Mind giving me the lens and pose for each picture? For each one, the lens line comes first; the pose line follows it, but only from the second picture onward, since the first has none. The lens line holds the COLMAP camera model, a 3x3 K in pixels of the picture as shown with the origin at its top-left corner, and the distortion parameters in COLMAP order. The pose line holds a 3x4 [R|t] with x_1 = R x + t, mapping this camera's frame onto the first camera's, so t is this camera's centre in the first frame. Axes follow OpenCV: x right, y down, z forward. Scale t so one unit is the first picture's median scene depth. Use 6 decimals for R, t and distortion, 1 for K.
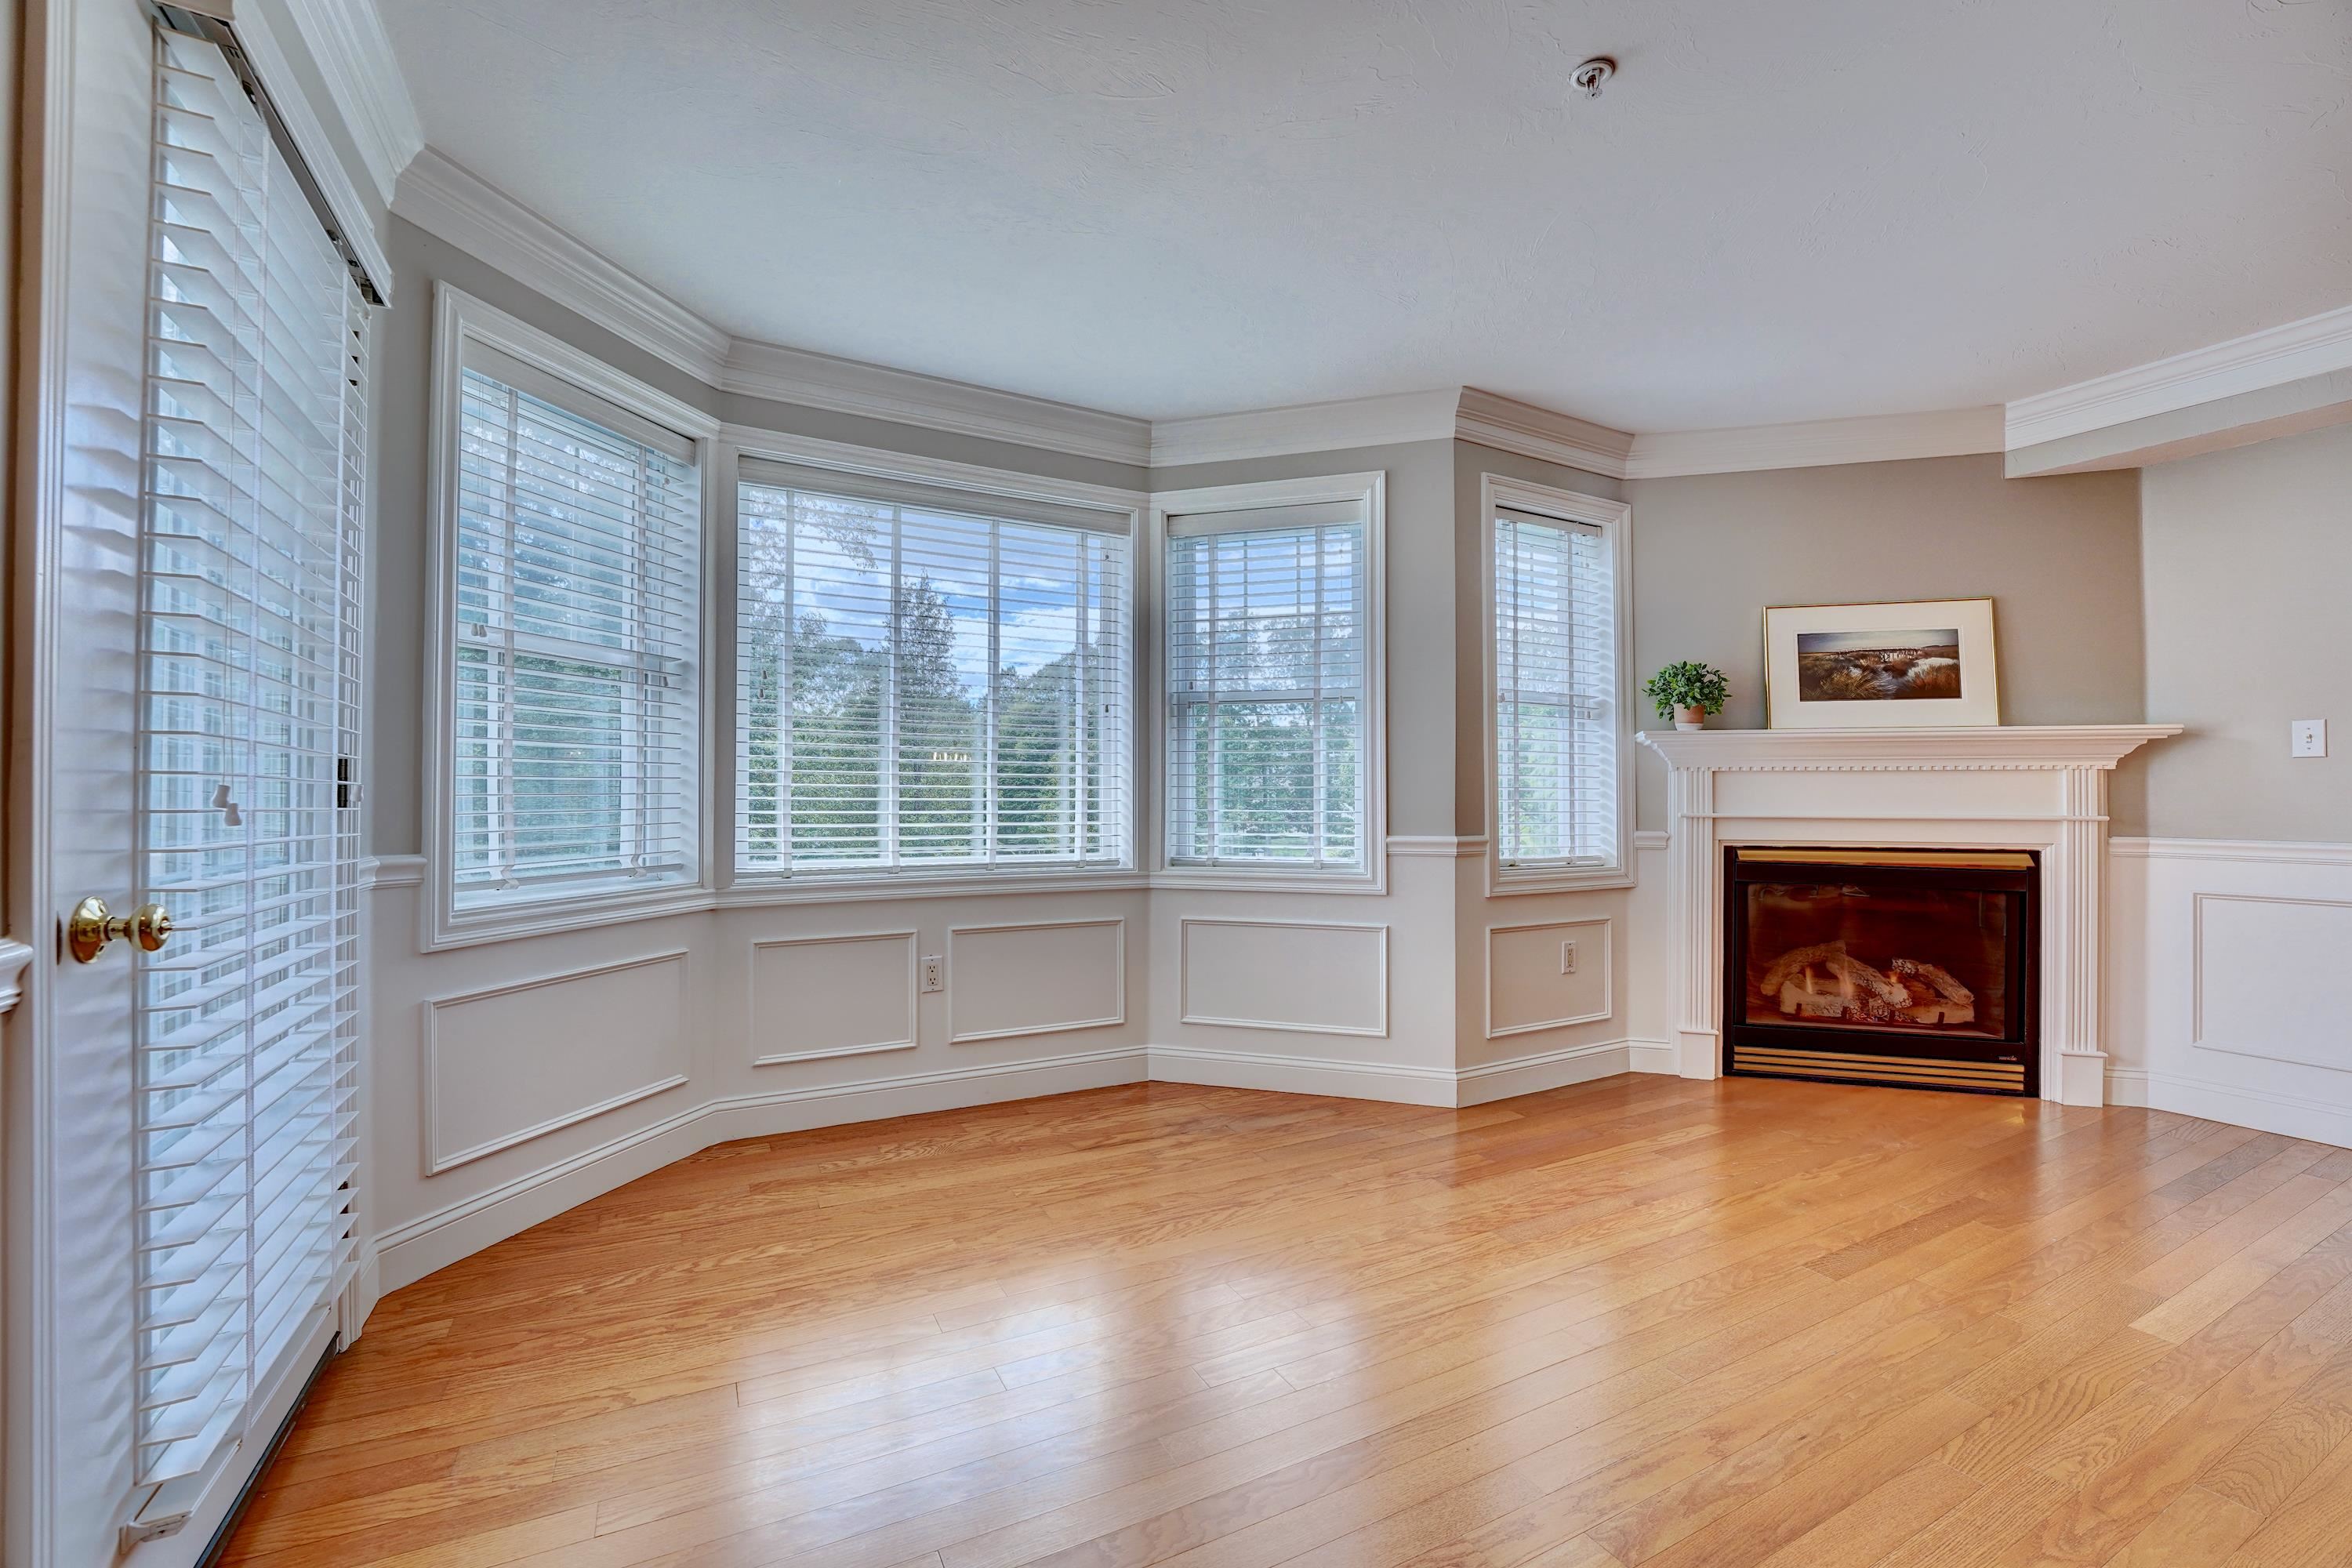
lens RADIAL K [[958.8, 0, 1172.1], [0, 958.8, 790.1], [0, 0, 1]] dist [-0.030272, 0.004719]
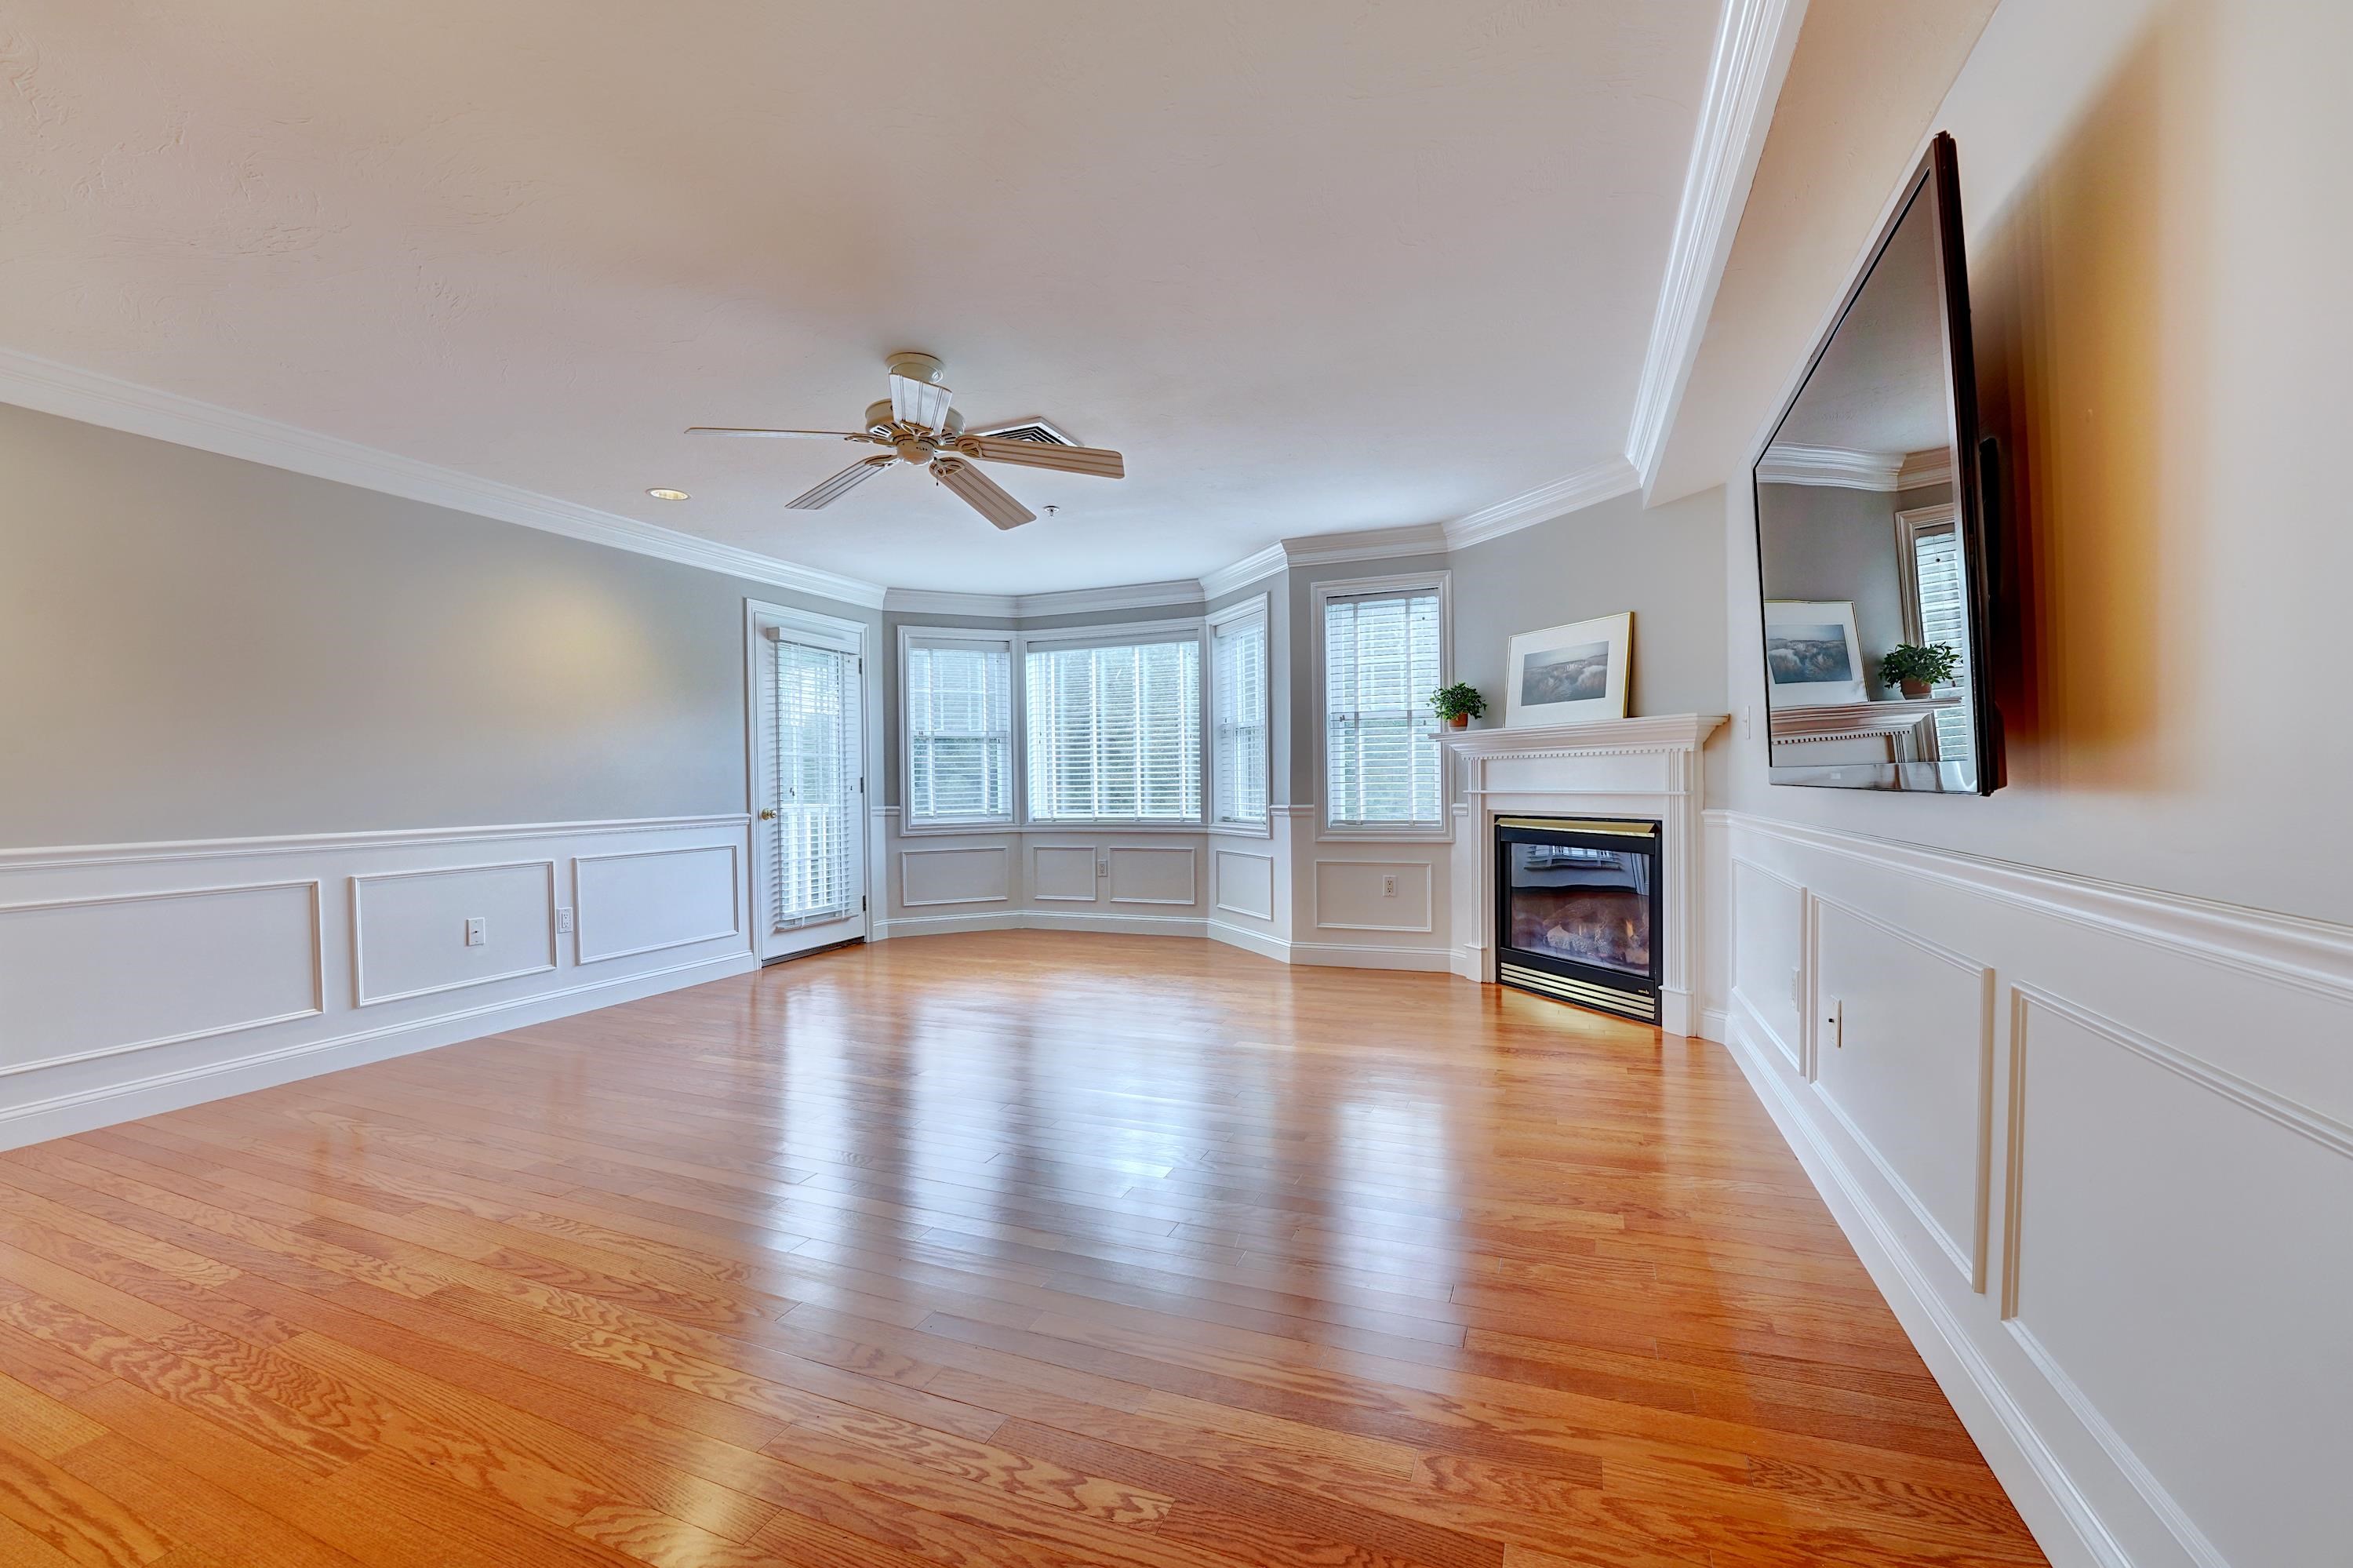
lens RADIAL K [[972.0, 0, 1168.1], [0, 972.0, 798.2], [0, 0, 1]] dist [-0.030414, 0.000074]
pose [[0.639808, 0.000067, -0.768535, 1.435383], [0.021457, 0.999609, 0.017949, 0.000557], [0.768235, -0.027974, 0.639556, -0.259937]]
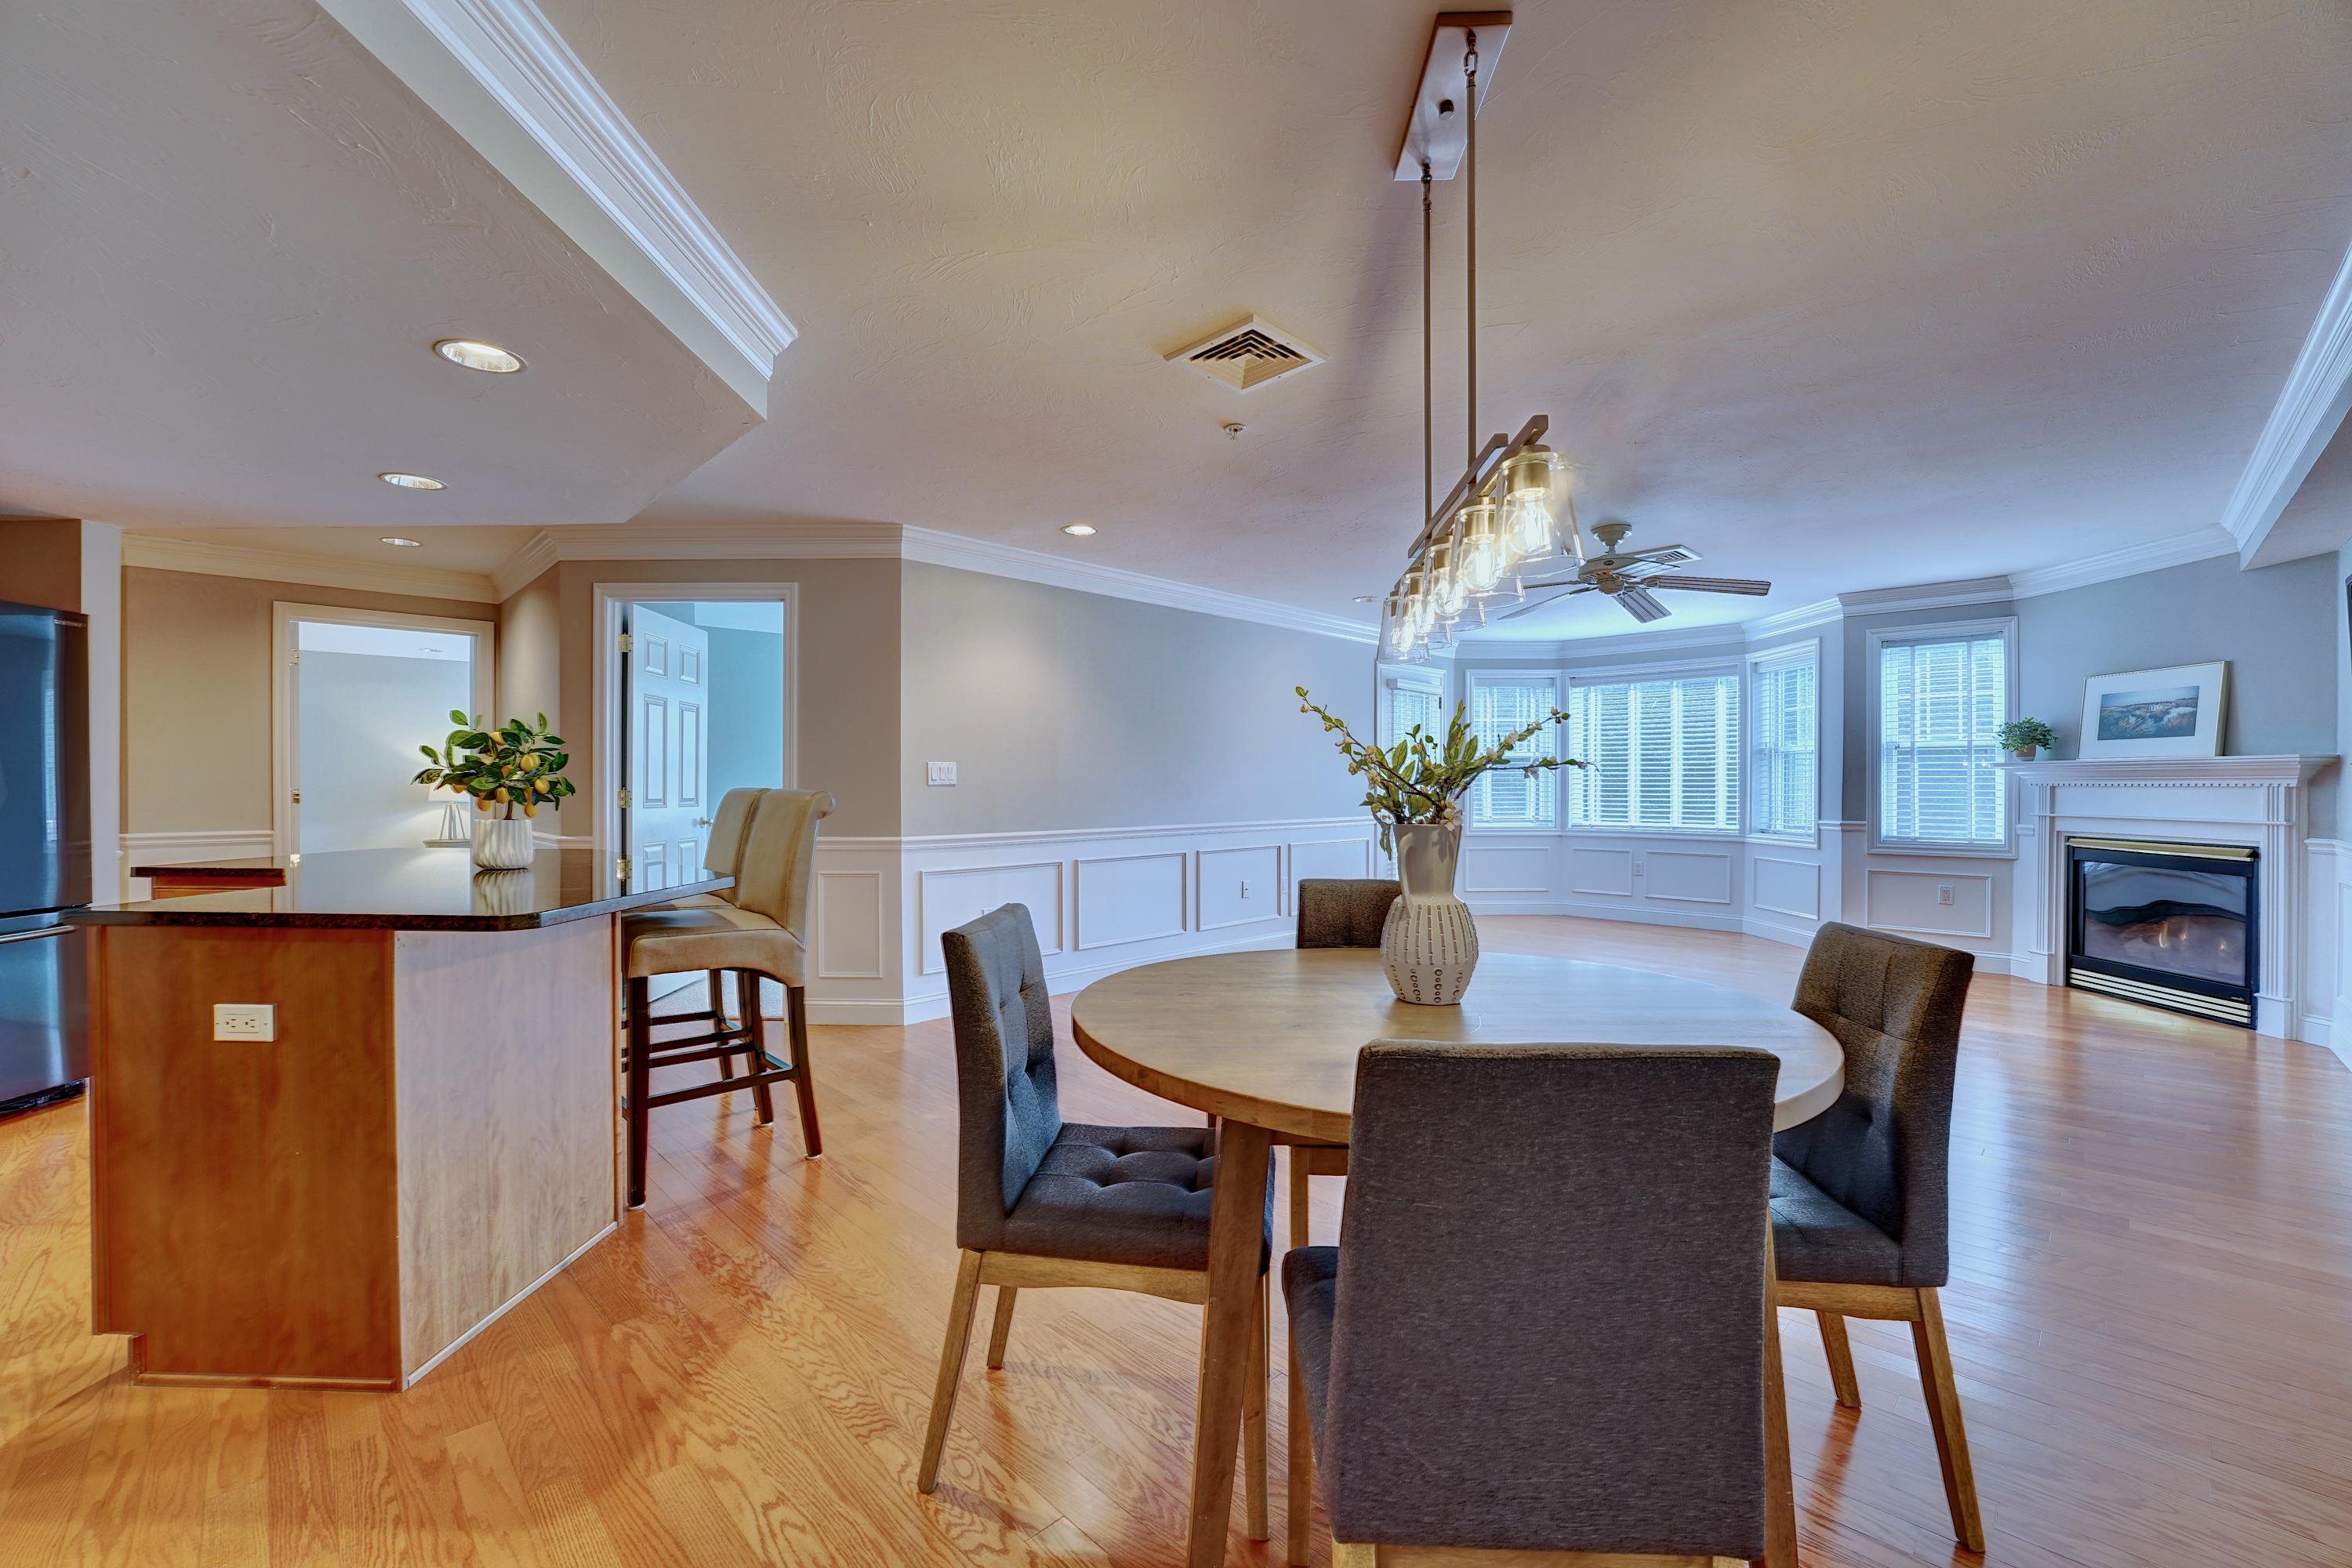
lens RADIAL K [[958.8, 0, 1172.1], [0, 958.8, 790.1], [0, 0, 1]] dist [-0.030272, 0.004719]
pose [[0.282166, 0.002118, -0.959363, 1.723646], [0.007412, 0.999963, 0.004388, -0.033771], [0.959337, -0.008349, 0.282140, -0.850646]]
